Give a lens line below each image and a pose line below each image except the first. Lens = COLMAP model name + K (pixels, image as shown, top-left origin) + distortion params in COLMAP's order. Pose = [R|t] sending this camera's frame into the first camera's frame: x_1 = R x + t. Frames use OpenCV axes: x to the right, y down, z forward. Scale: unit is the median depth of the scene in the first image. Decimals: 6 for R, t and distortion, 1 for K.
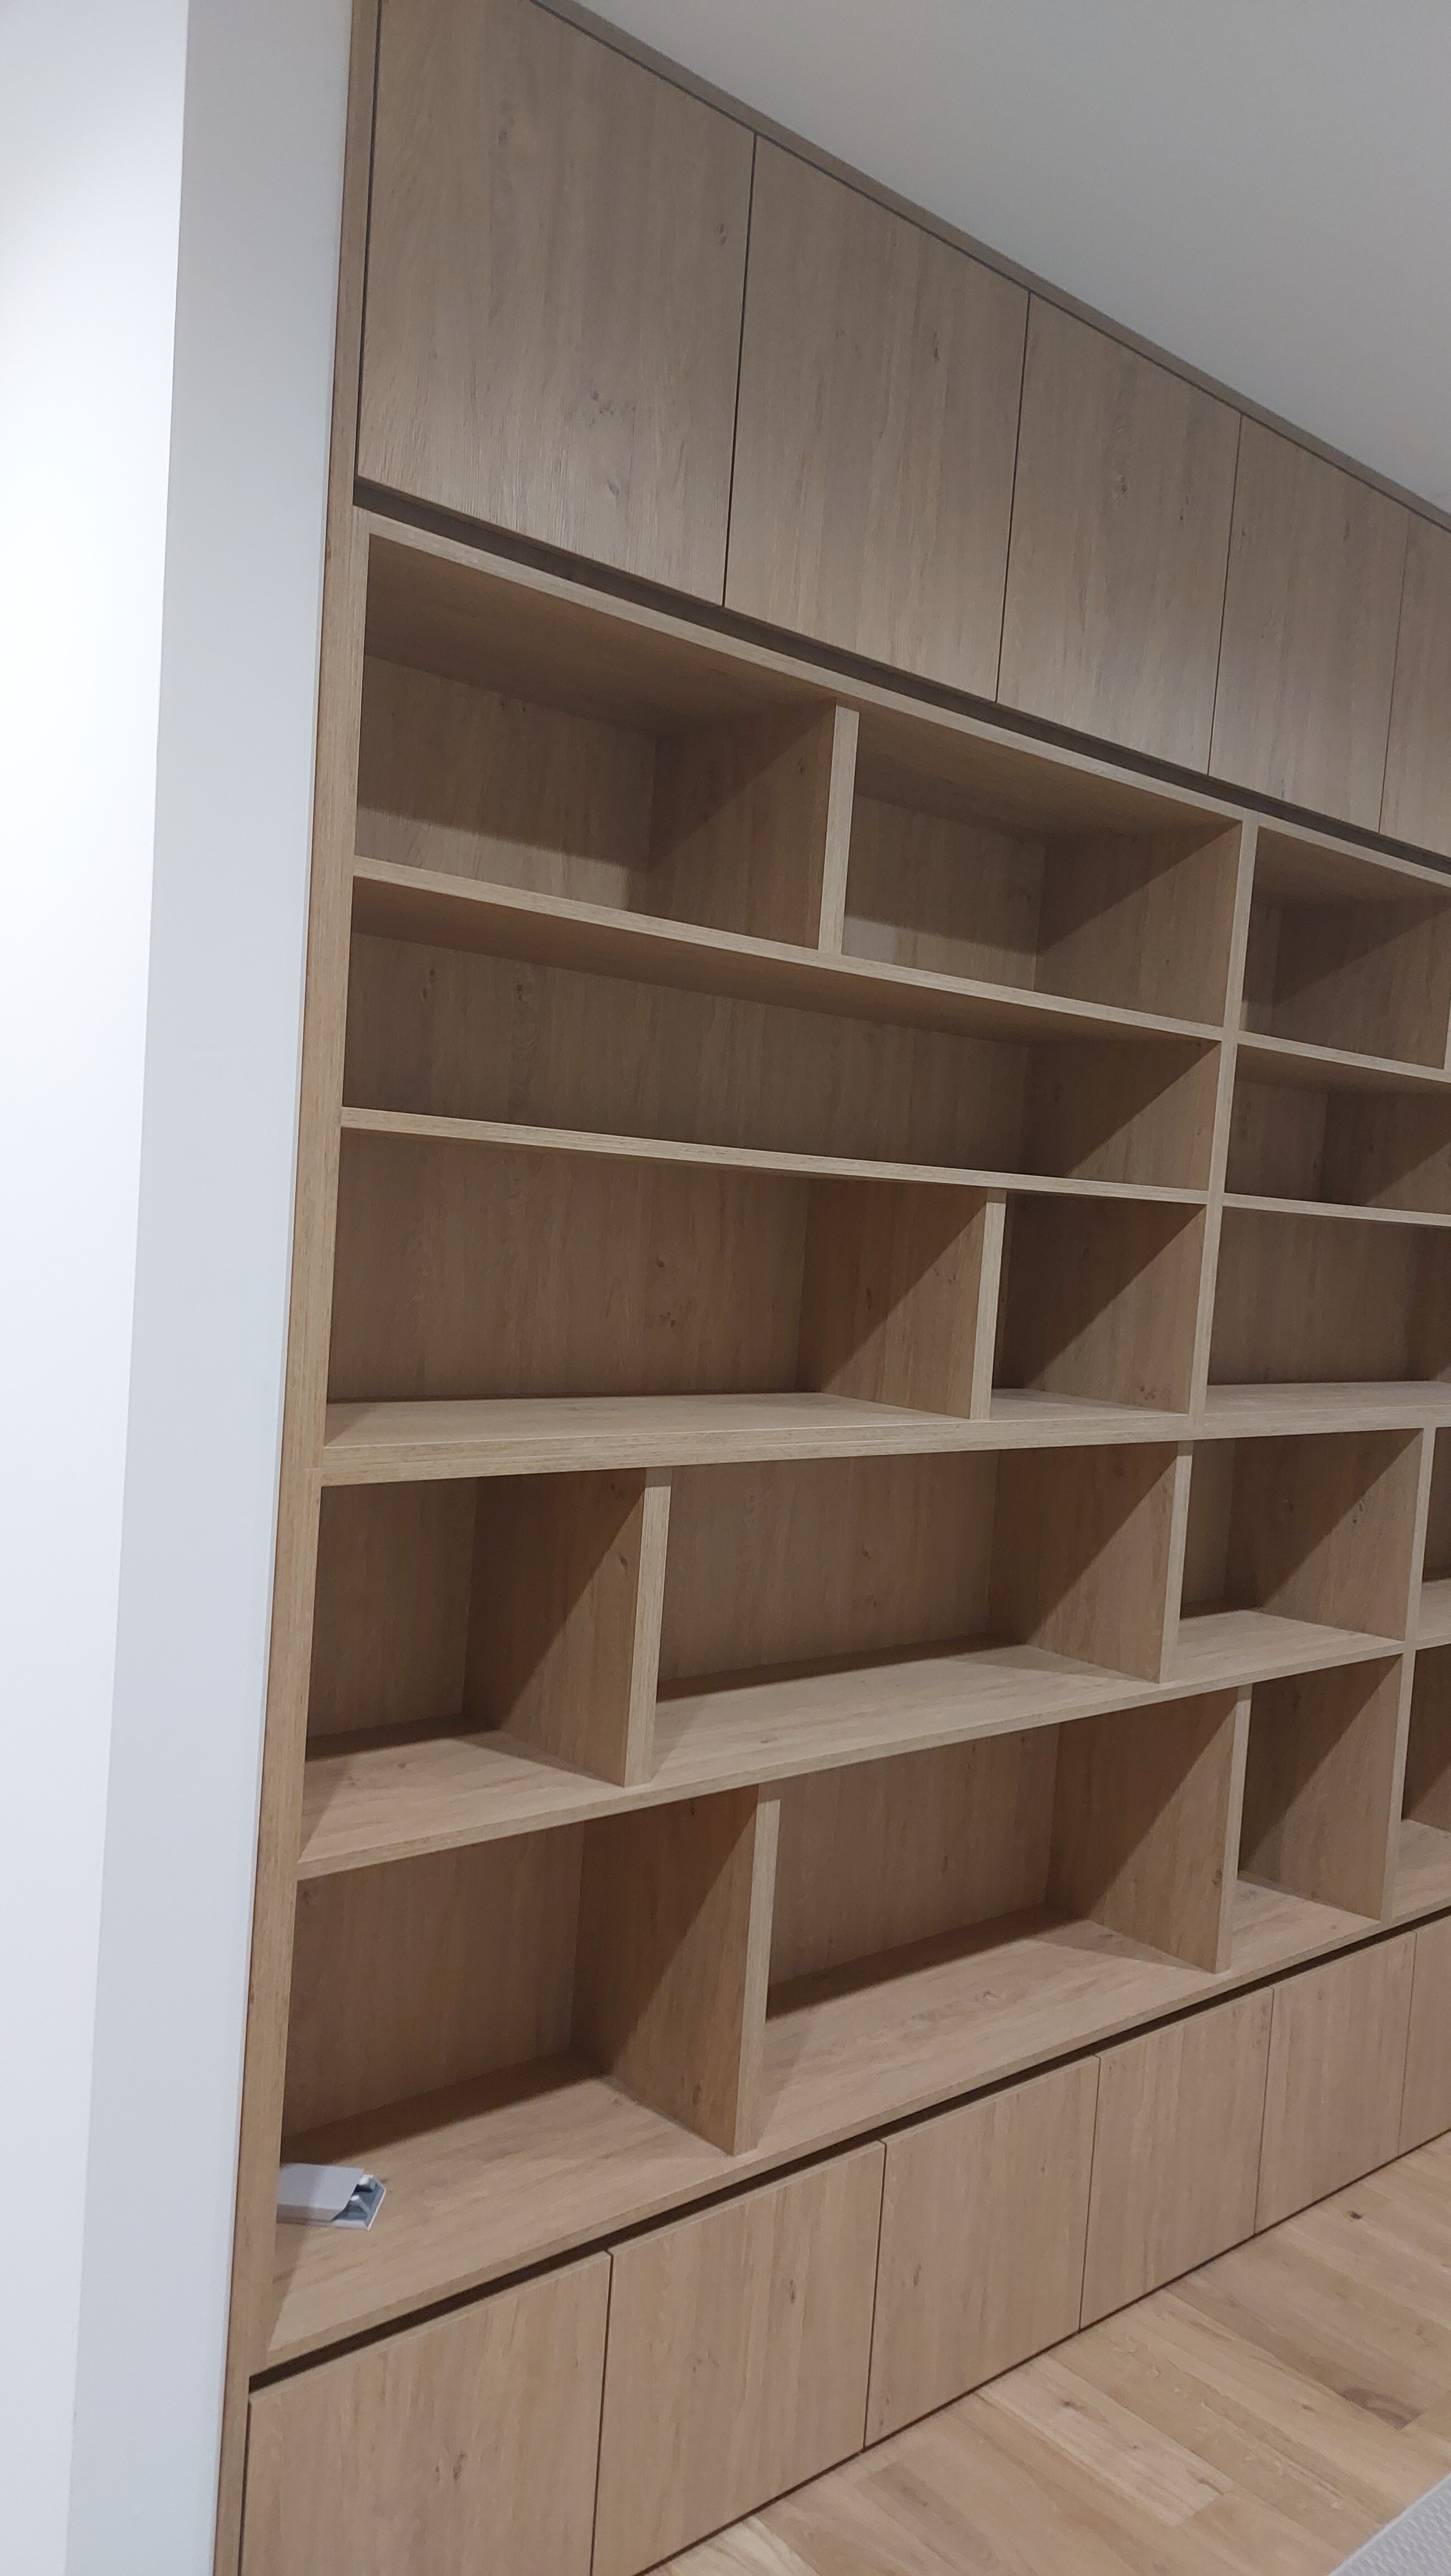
lens RADIAL K [[1858.9, 0, 714.3], [0, 1858.9, 1293.8], [0, 0, 1]] dist [0.072725, -0.082317]
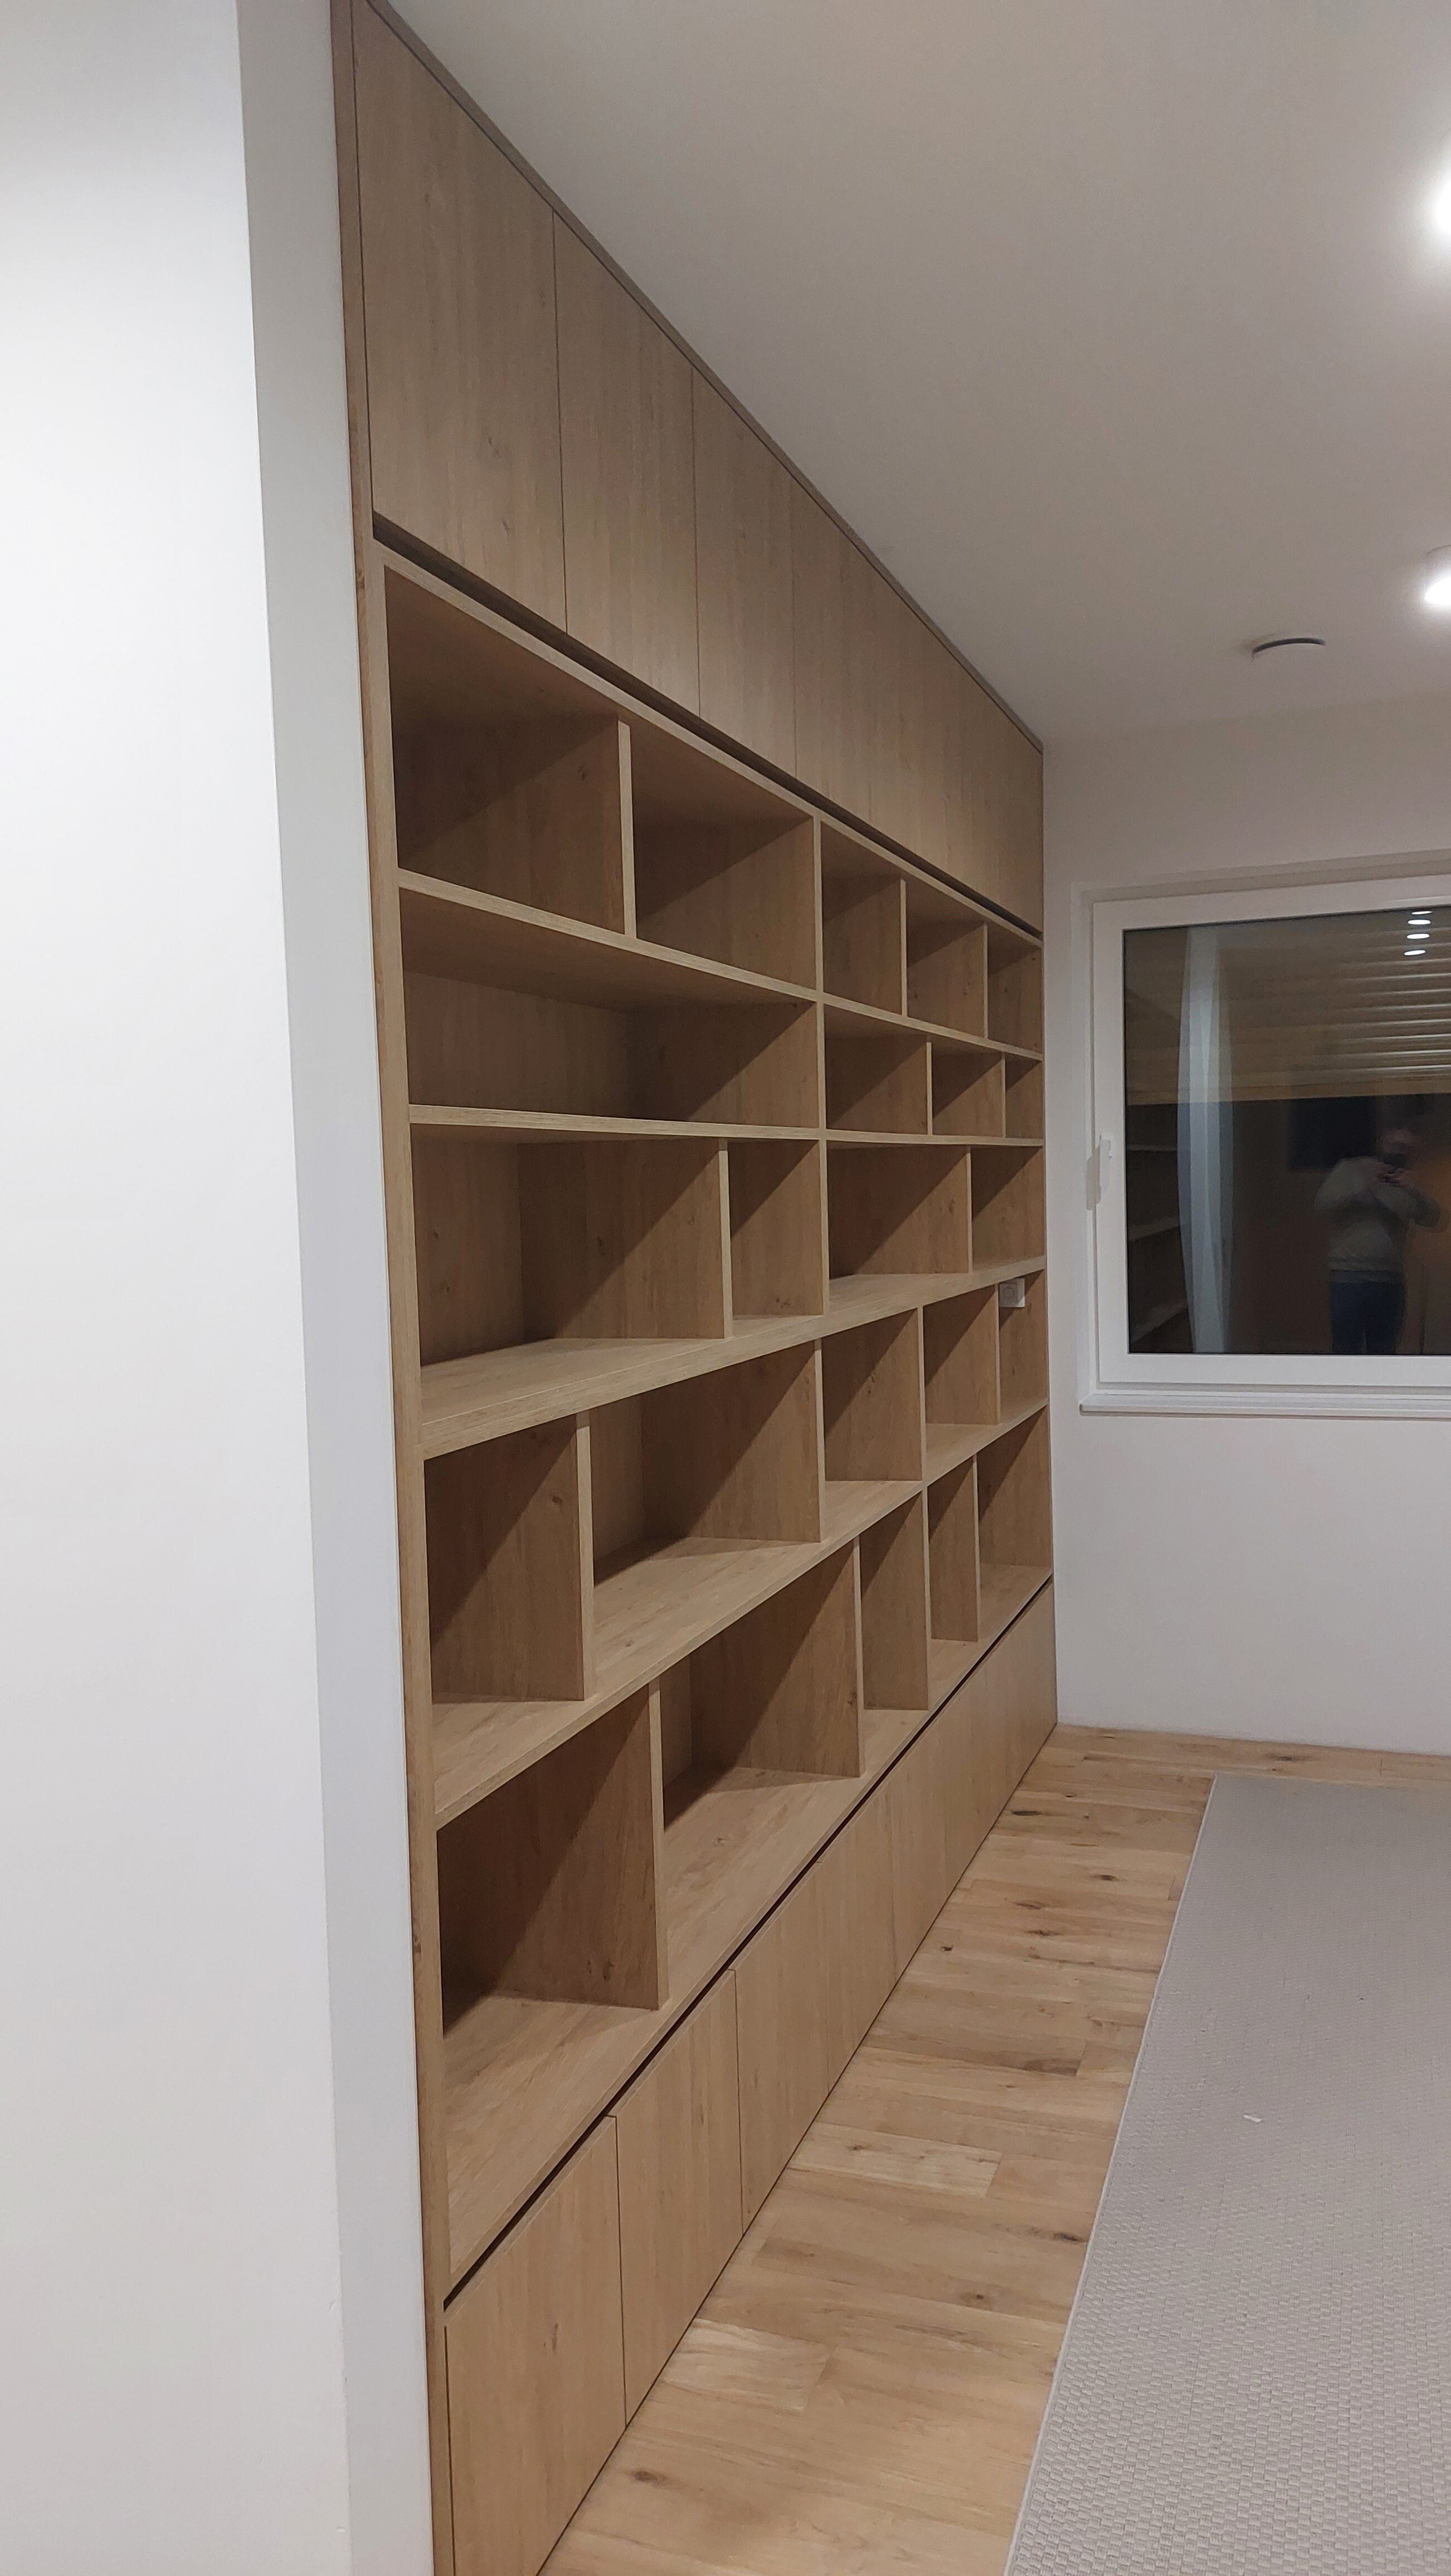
lens RADIAL K [[1858.9, 0, 740.6], [0, 1858.9, 1280.7], [0, 0, 1]] dist [0.072725, -0.082317]
pose [[0.867021, -0.125231, 0.482277, -0.385591], [0.118423, 0.991957, 0.044681, -0.017453], [-0.483994, 0.018374, 0.874879, -0.014882]]
